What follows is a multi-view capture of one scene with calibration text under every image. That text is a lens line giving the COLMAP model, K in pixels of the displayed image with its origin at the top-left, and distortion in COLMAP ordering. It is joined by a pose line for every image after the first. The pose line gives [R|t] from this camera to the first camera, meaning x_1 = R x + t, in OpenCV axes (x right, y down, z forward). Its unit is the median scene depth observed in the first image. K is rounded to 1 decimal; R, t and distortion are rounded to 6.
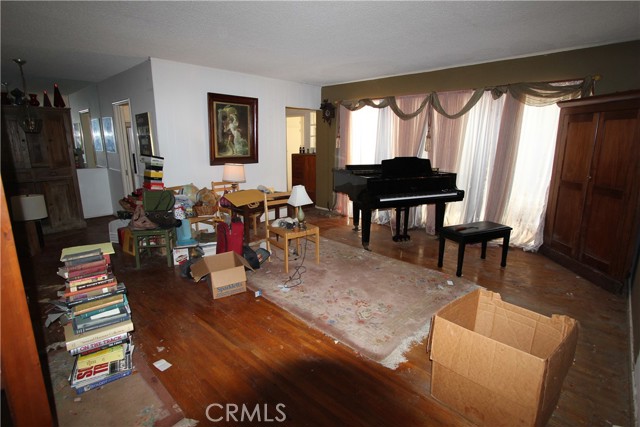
lens RADIAL K [[335.6, 0, 319.4], [0, 335.6, 212.7], [0, 0, 1]] dist [0.005150, 0.000133]
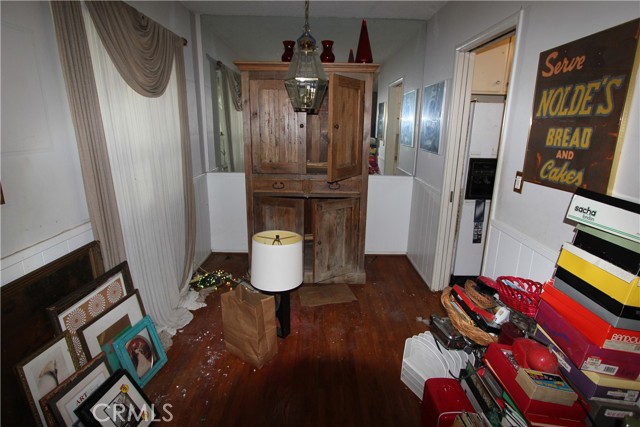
lens RADIAL K [[335.6, 0, 319.6], [0, 335.6, 215.8], [0, 0, 1]] dist [0.005150, 0.000133]
pose [[0.720129, 0.175372, -0.671312, -0.410106], [-0.164773, 0.983077, 0.080061, -0.105326], [0.673991, 0.052959, 0.736839, 0.557544]]
